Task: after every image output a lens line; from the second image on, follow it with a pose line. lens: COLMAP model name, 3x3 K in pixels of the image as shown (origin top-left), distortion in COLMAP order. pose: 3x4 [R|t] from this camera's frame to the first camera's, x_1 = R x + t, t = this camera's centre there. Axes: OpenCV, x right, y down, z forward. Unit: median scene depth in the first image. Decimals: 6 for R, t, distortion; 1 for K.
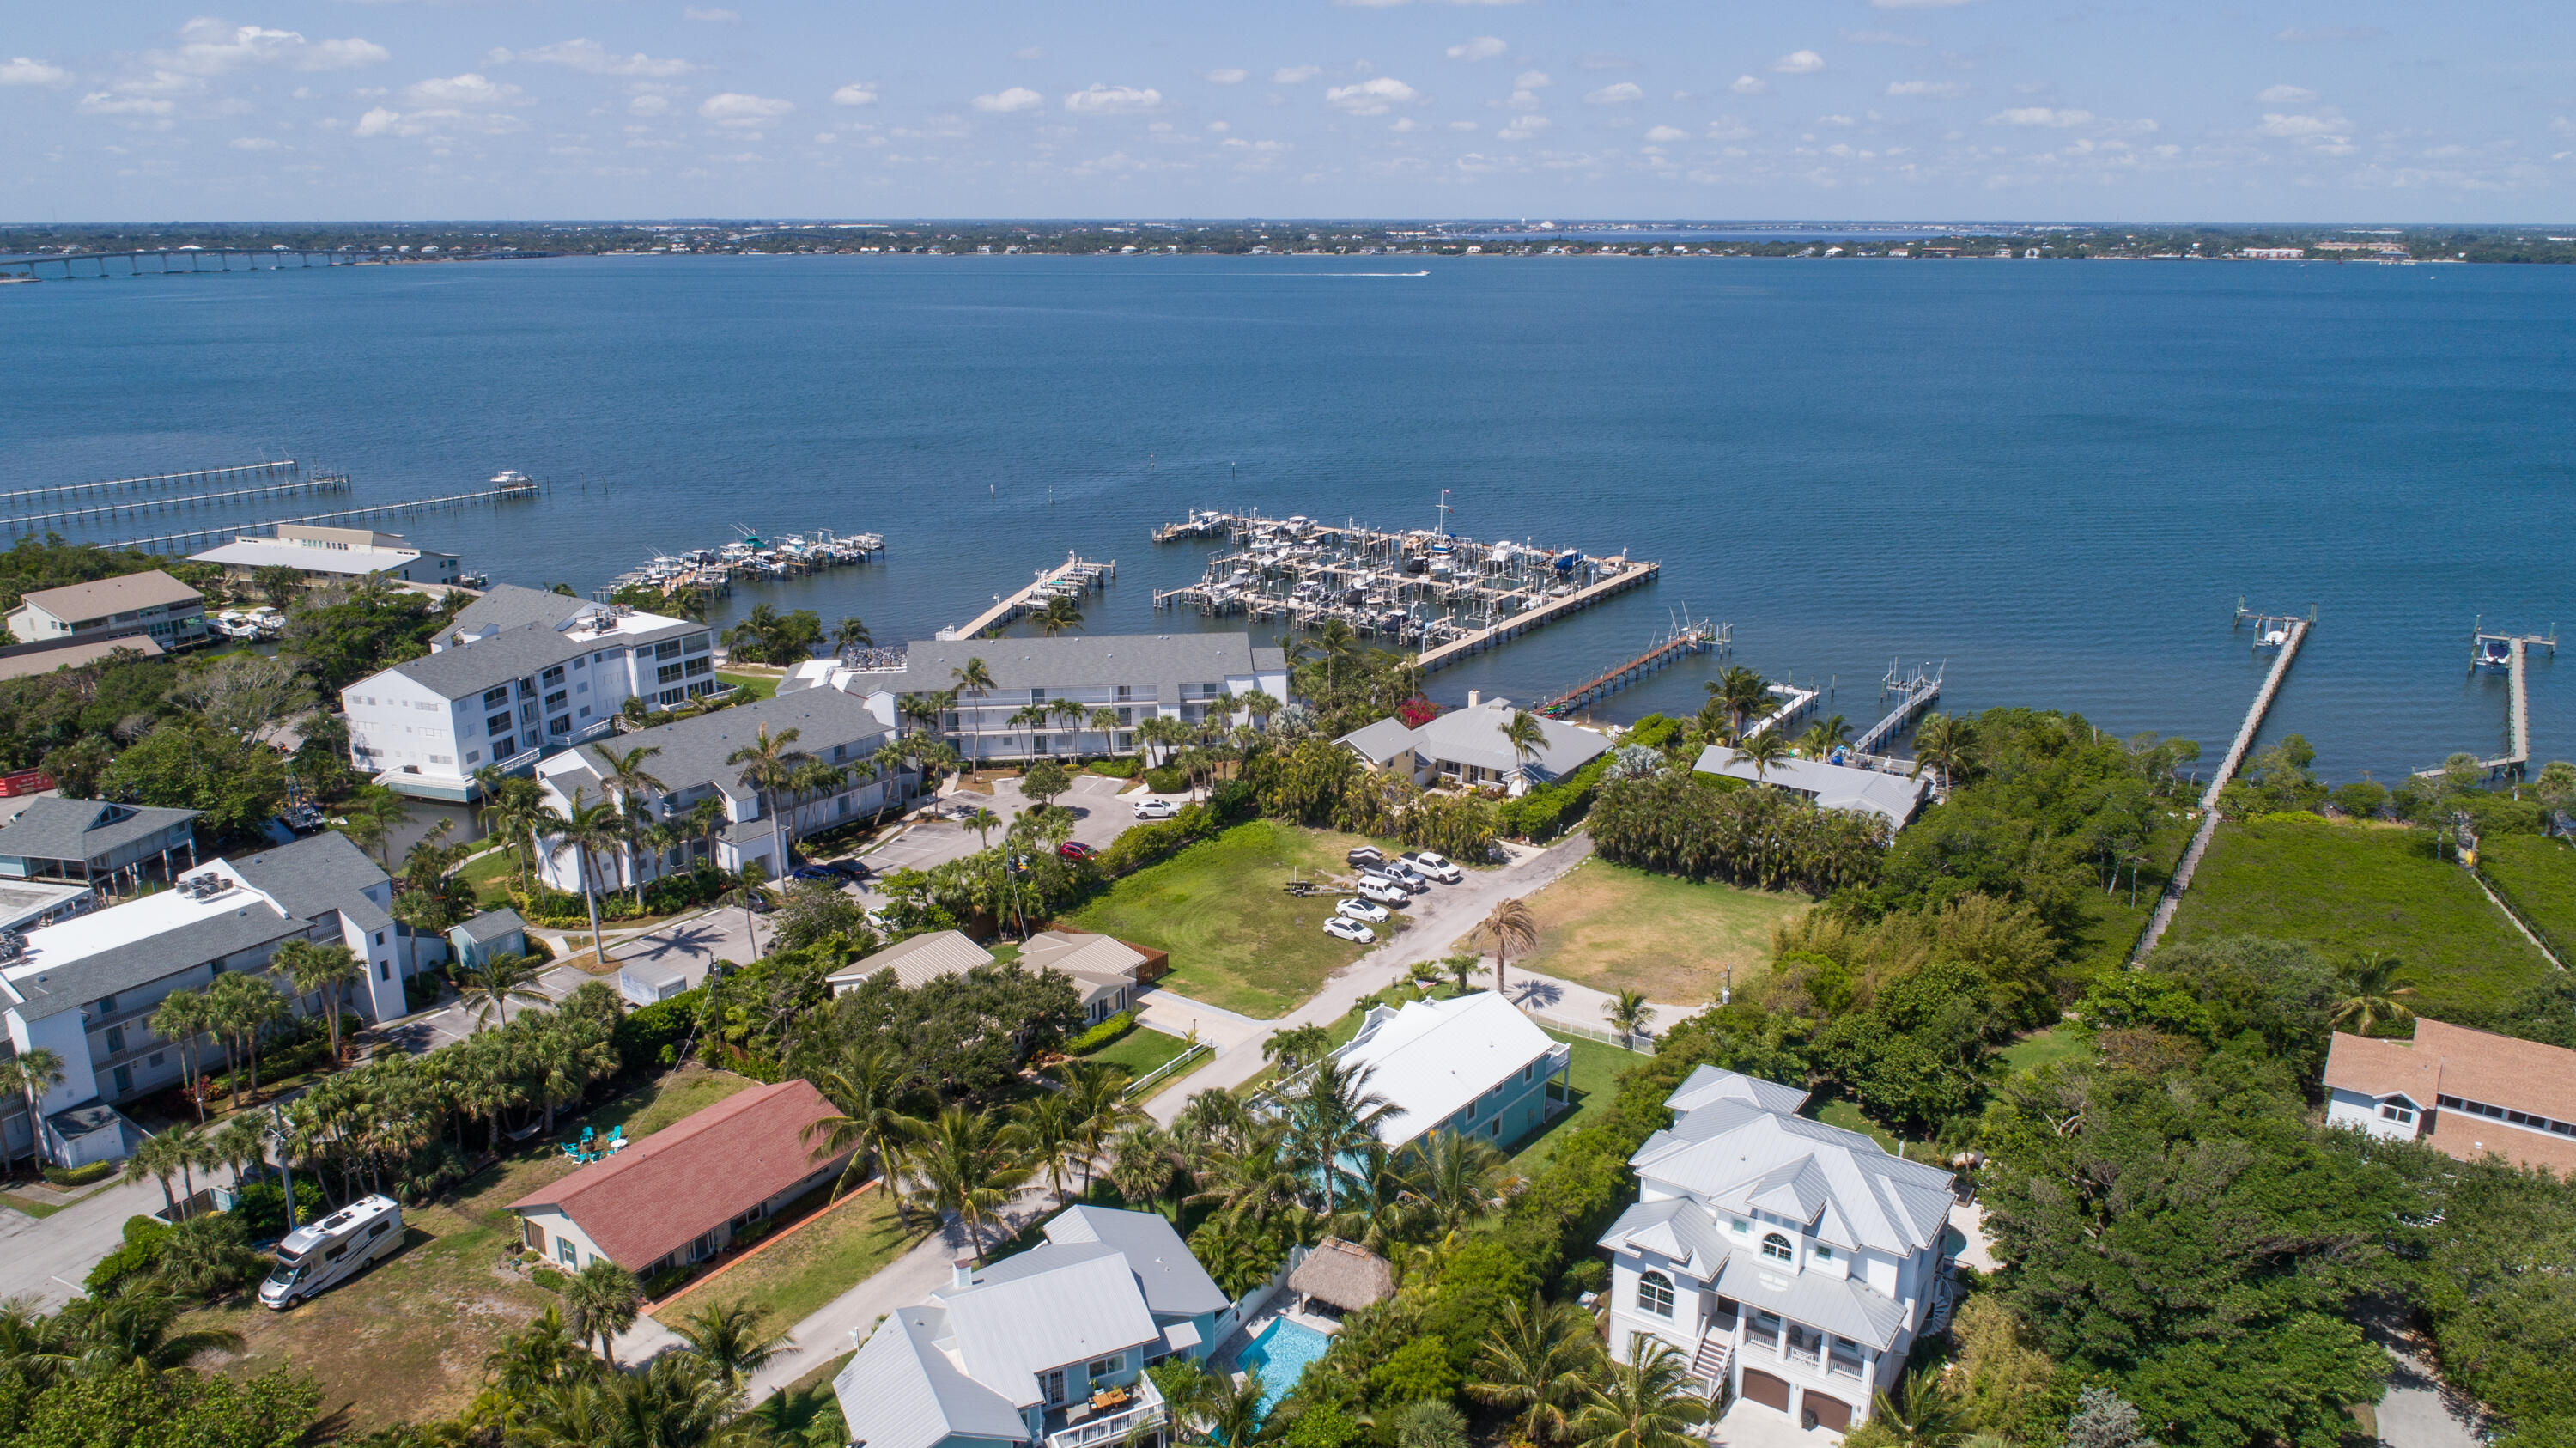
lens RADIAL K [[1755.1, 0, 1288.0], [0, 1755.1, 724.0], [0, 0, 1]] dist [-0.015572, 0.007131]
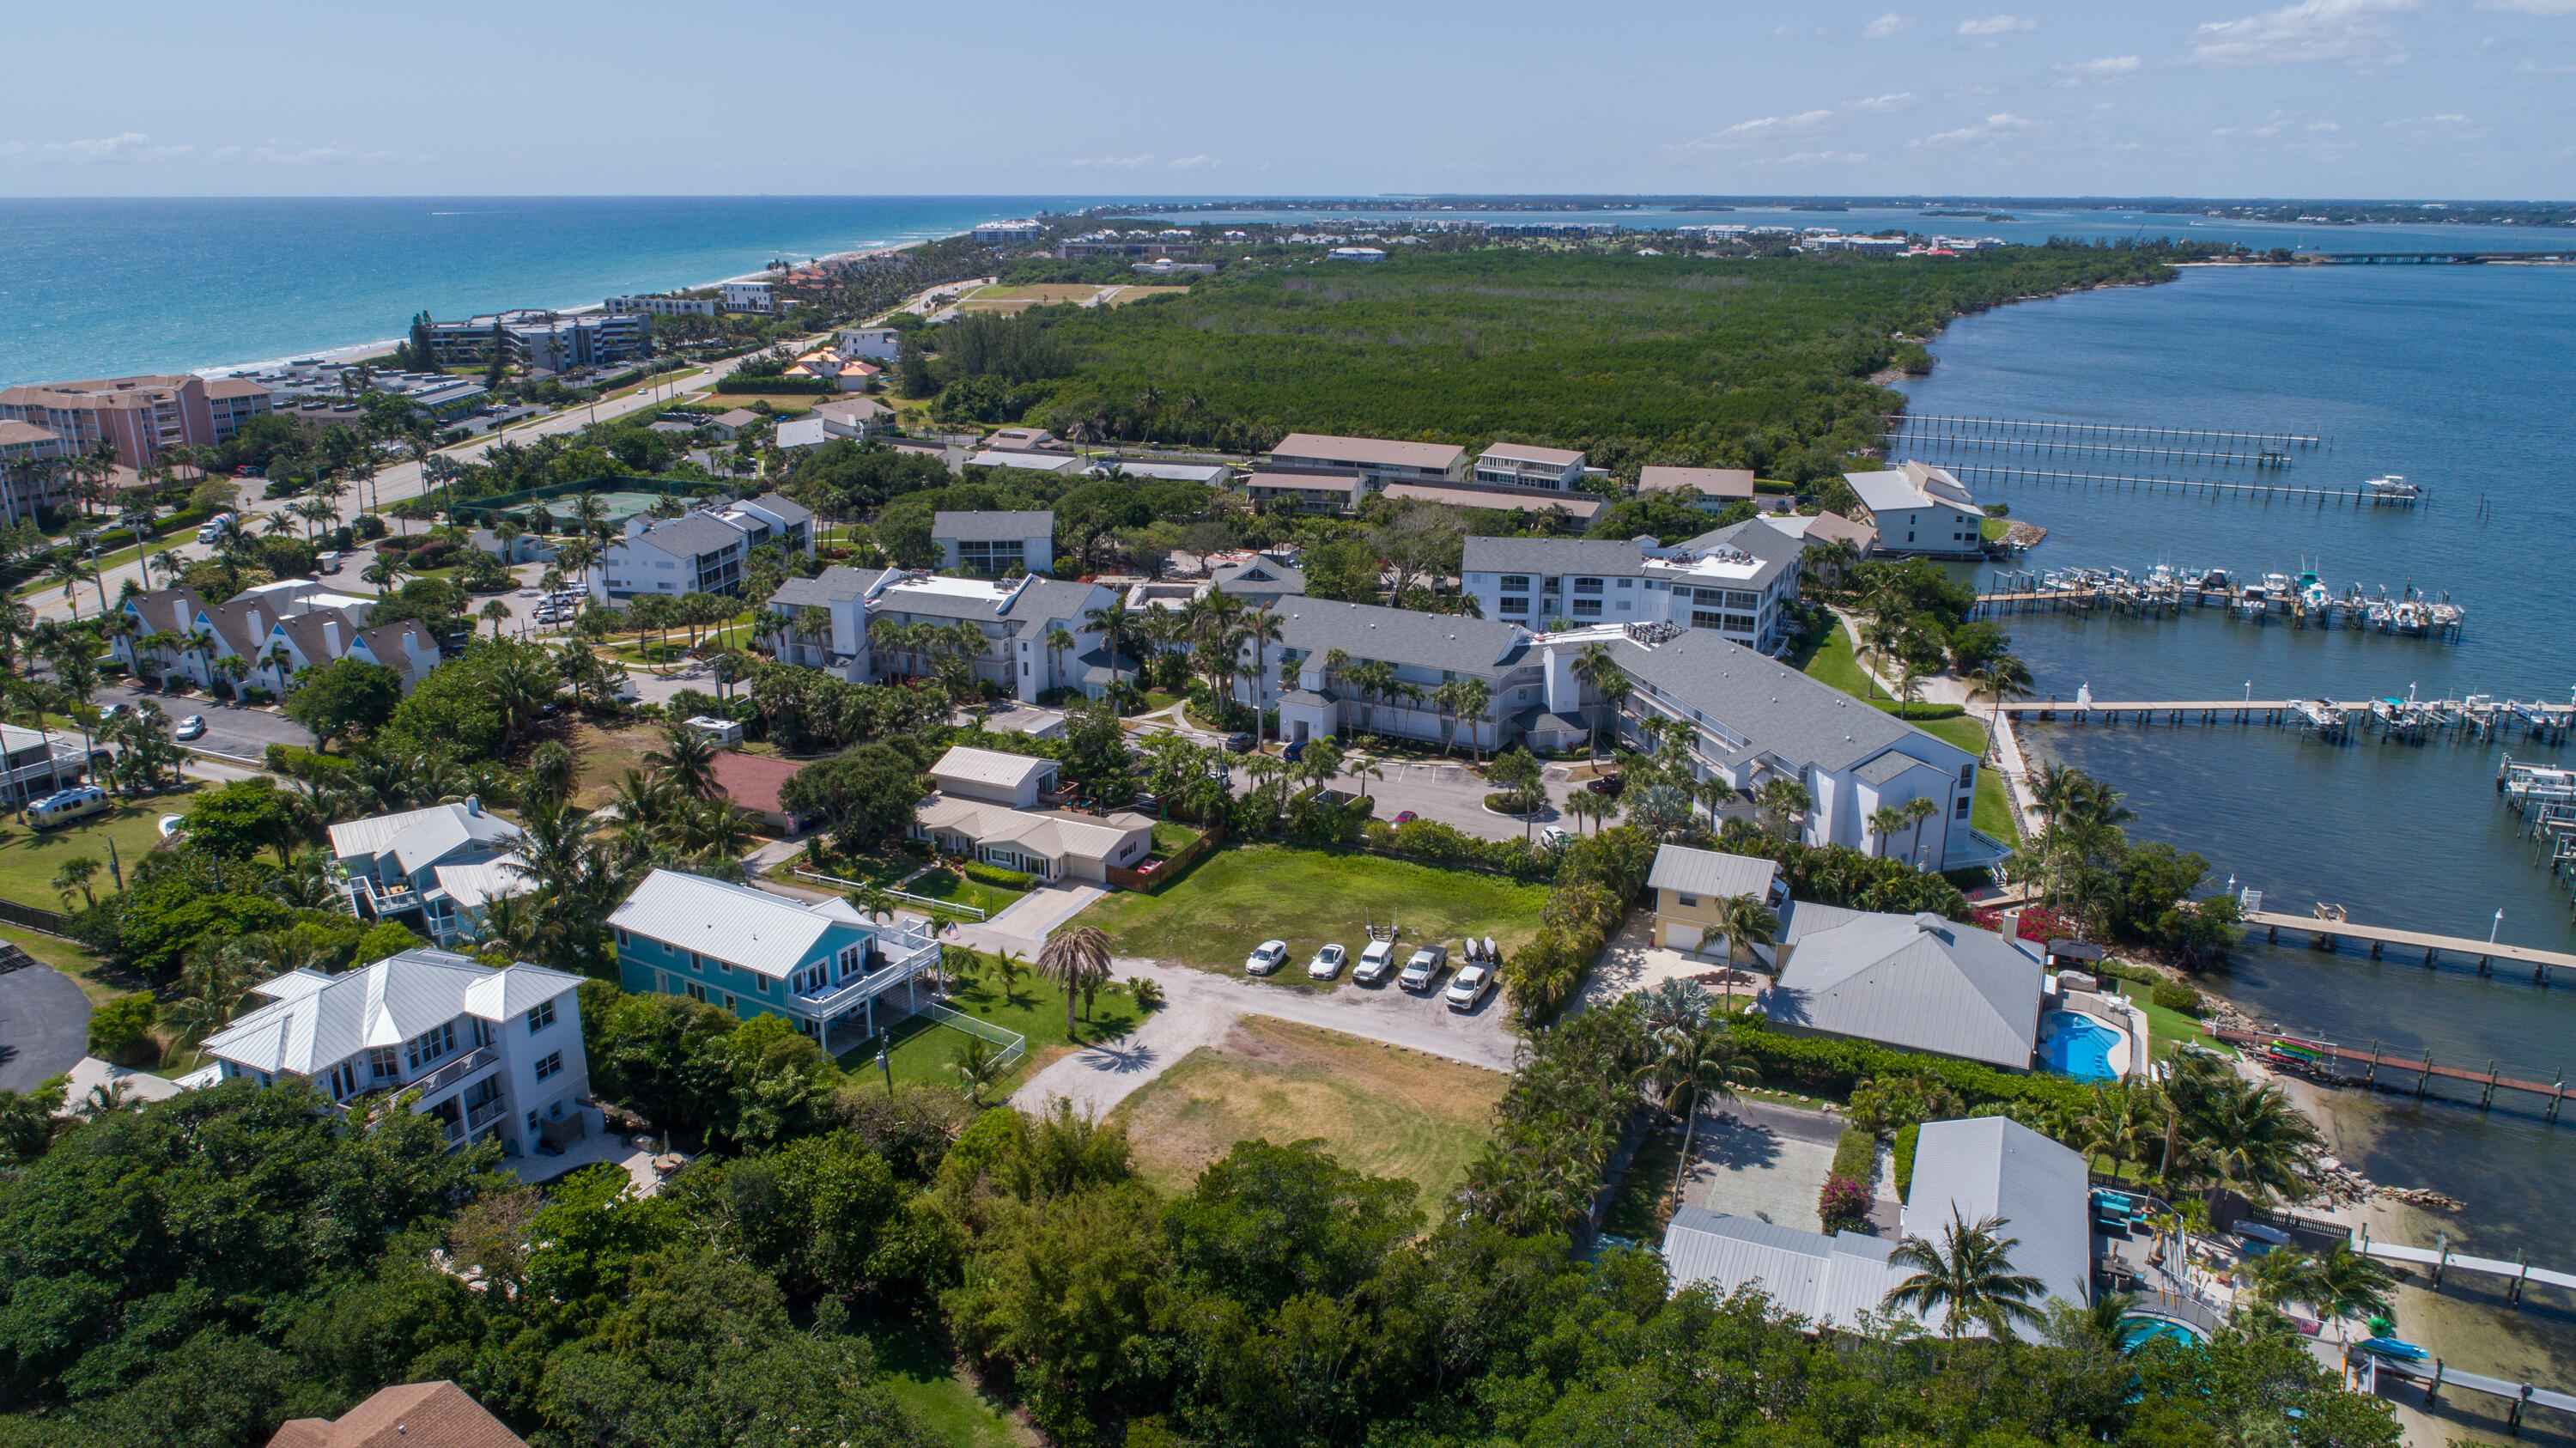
lens RADIAL K [[1742.8, 0, 1288.0], [0, 1742.8, 724.0], [0, 0, 1]] dist [-0.007786, 0.004228]
pose [[0.158786, 0.290694, -0.943549, 0.668701], [-0.279480, 0.929819, 0.239432, -0.167212], [0.946931, 0.225684, 0.228885, 0.612324]]
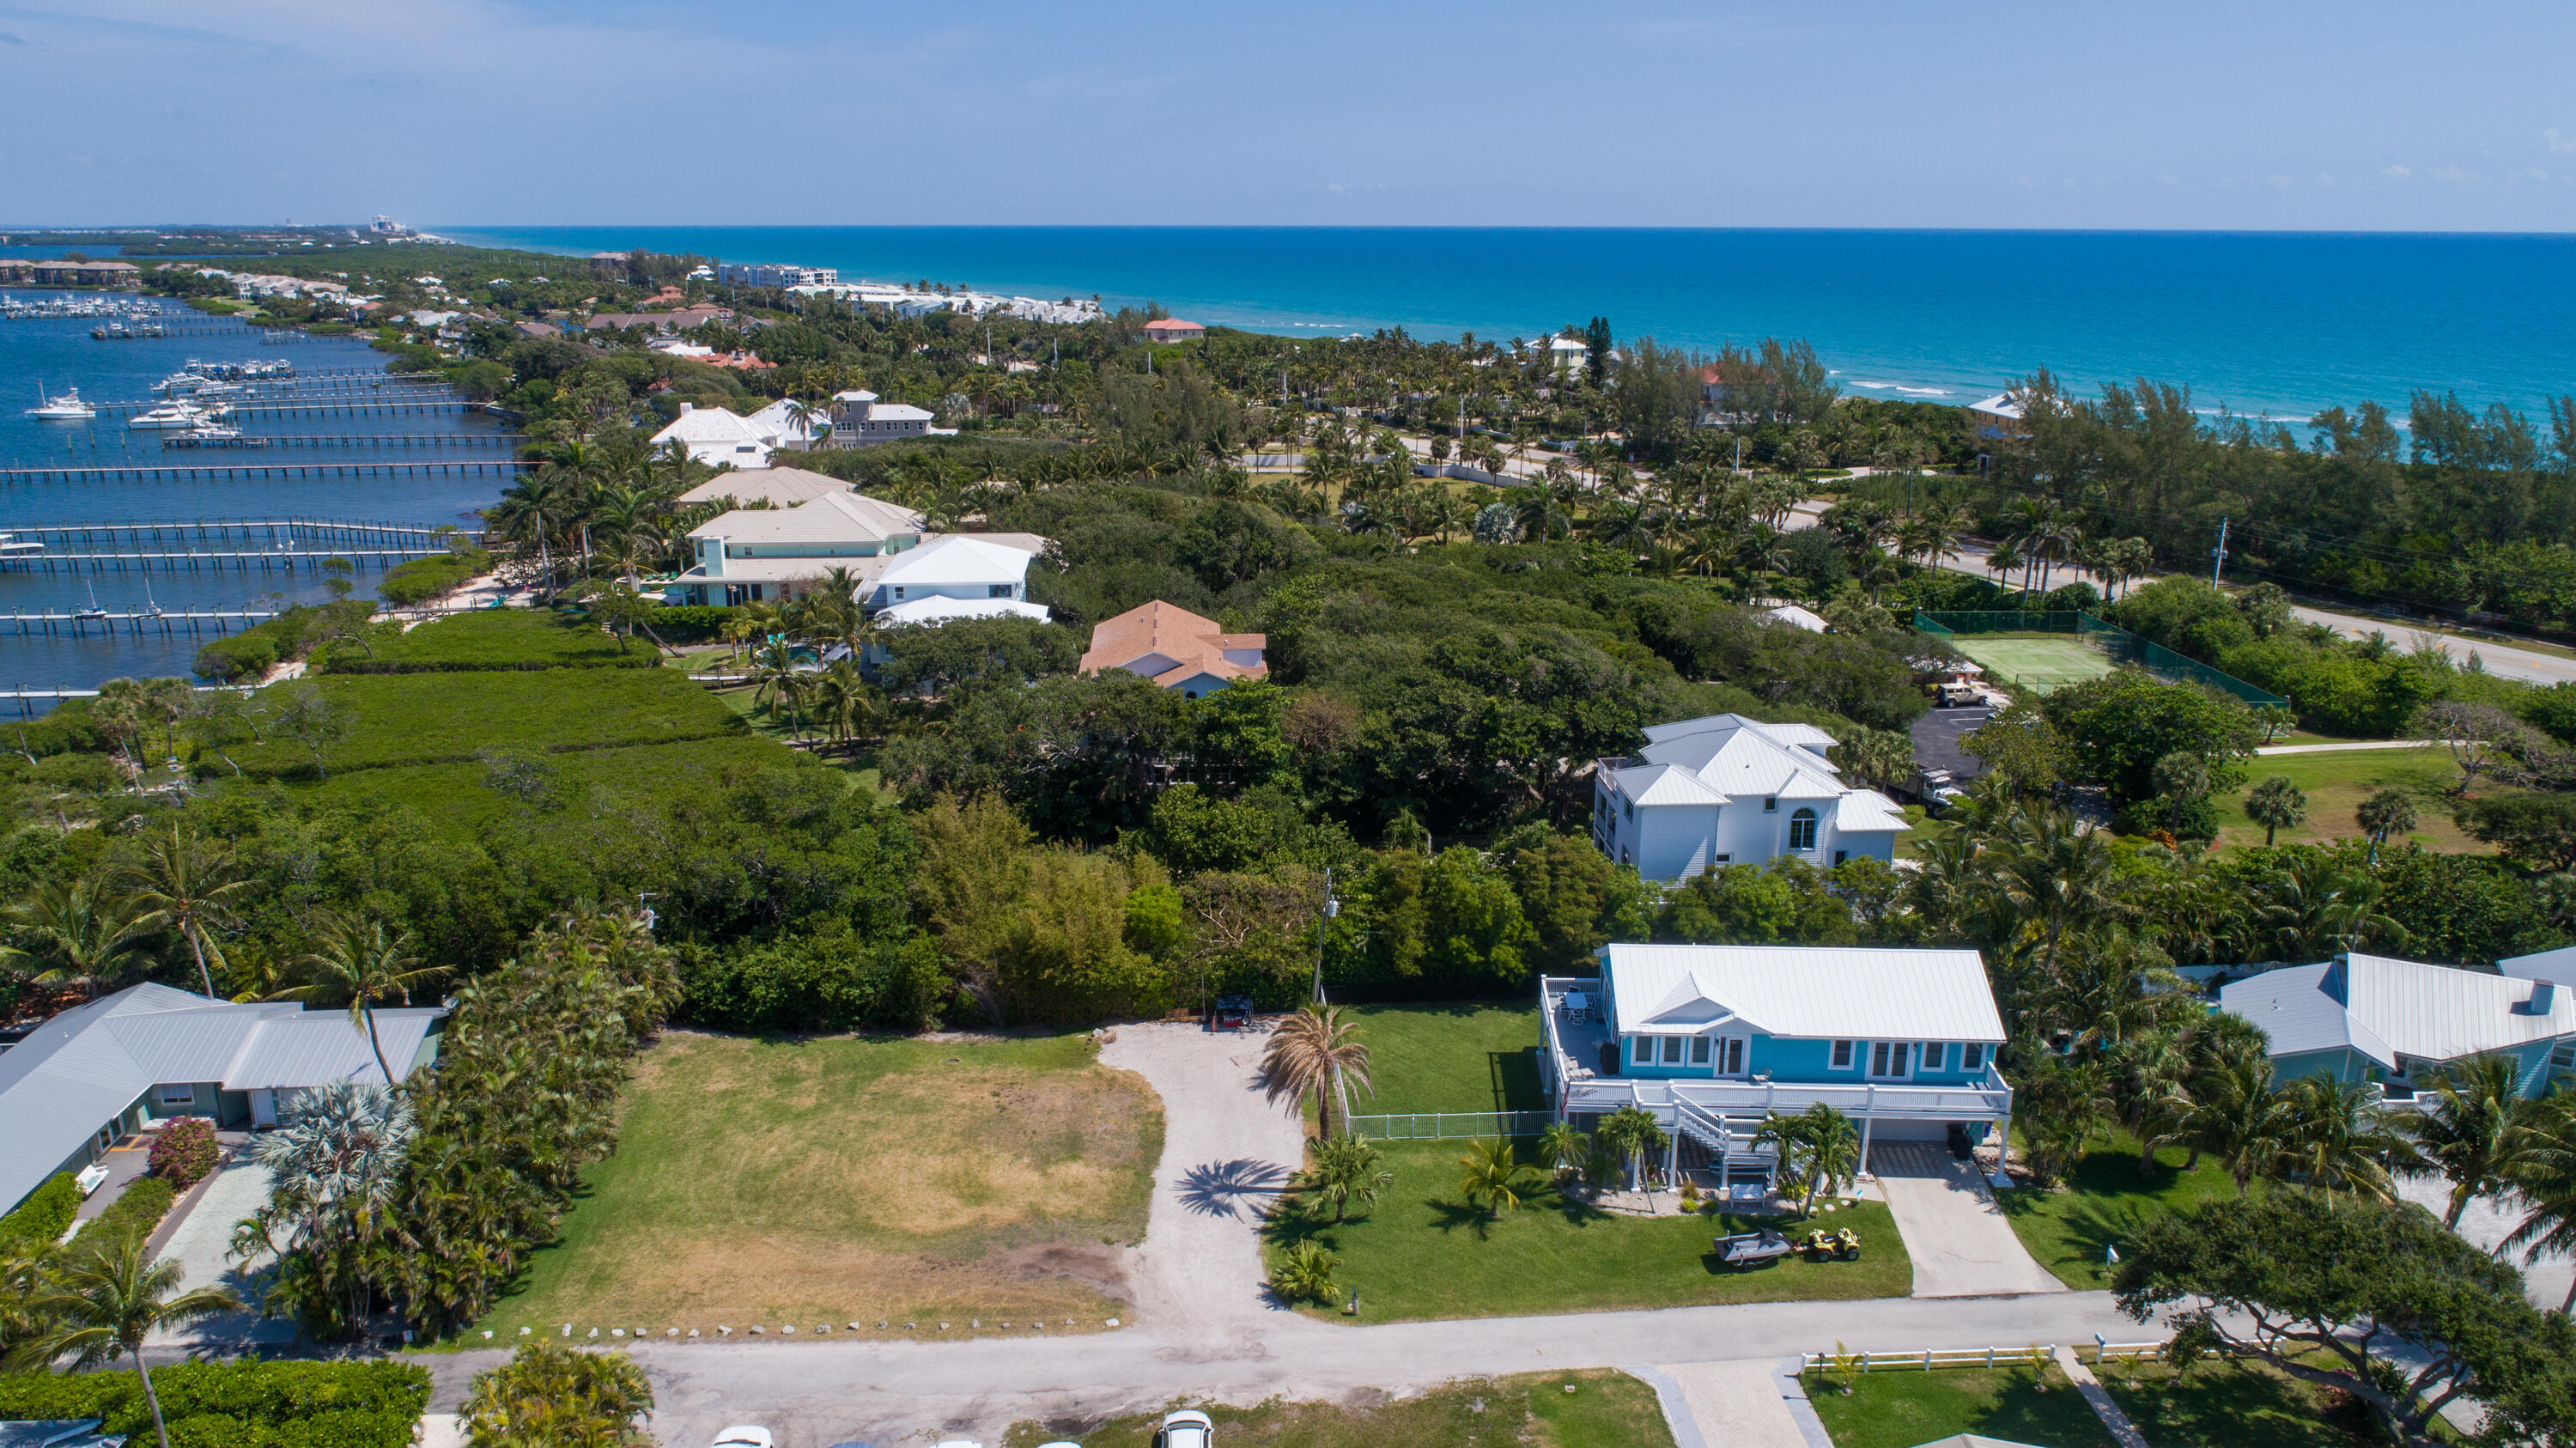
lens RADIAL K [[1750.1, 0, 1288.0], [0, 1750.1, 724.0], [0, 0, 1]] dist [-0.014471, 0.007762]
pose [[-0.611622, -0.221068, 0.759636, -0.208279], [0.219394, 0.875116, 0.431321, -0.170481], [-0.760121, 0.430465, -0.486739, 0.875518]]
